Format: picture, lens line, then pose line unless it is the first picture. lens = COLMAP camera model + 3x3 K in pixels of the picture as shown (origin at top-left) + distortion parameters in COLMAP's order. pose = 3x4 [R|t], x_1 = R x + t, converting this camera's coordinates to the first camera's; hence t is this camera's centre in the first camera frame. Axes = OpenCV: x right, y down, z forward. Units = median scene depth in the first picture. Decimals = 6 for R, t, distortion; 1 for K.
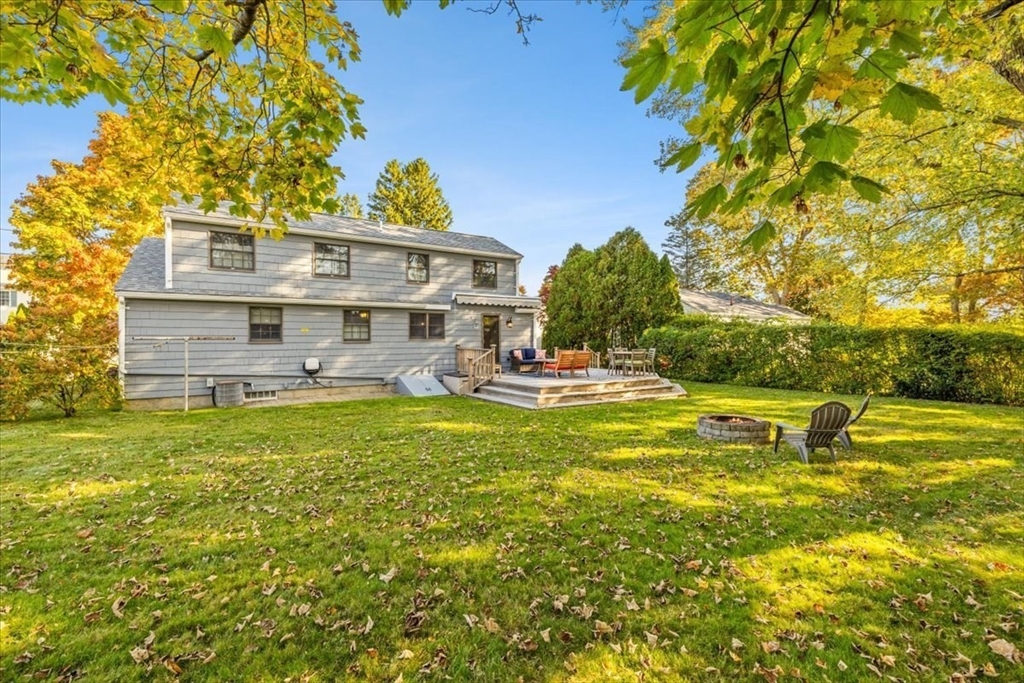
lens RADIAL K [[430.2, 0, 510.4], [0, 430.2, 341.2], [0, 0, 1]] dist [-0.001174, -0.000316]
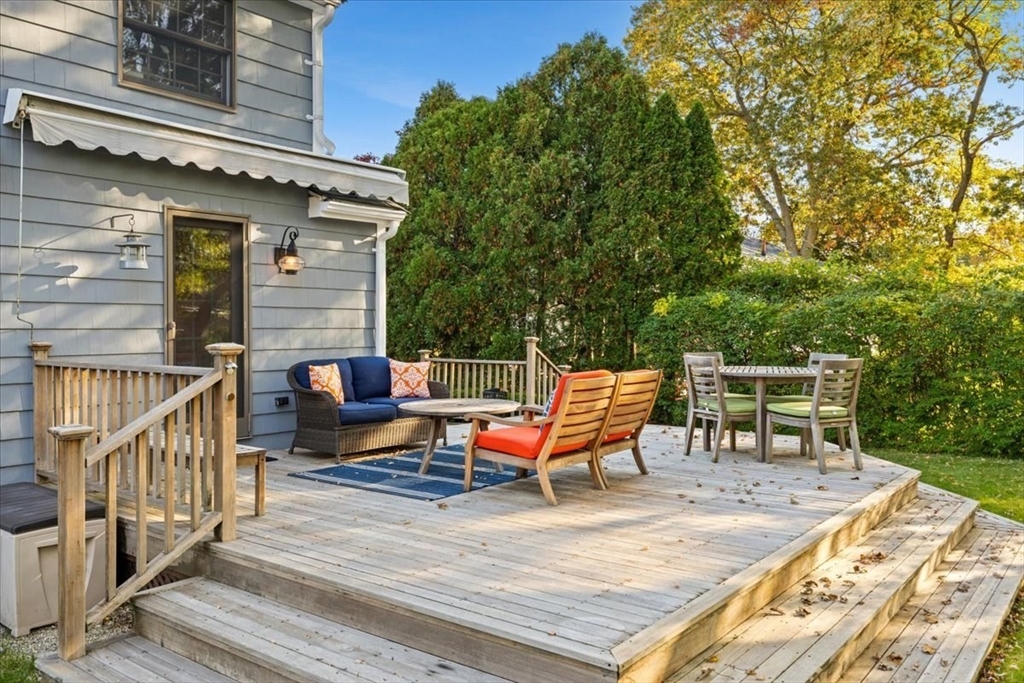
lens RADIAL K [[778.5, 0, 519.9], [0, 778.5, 339.5], [0, 0, 1]] dist [-0.034231, 0.000312]
pose [[0.941749, -0.004862, 0.336283, -0.026775], [0.003398, 0.999982, 0.004943, 0.004290], [-0.336301, -0.003512, 0.941748, 0.531288]]
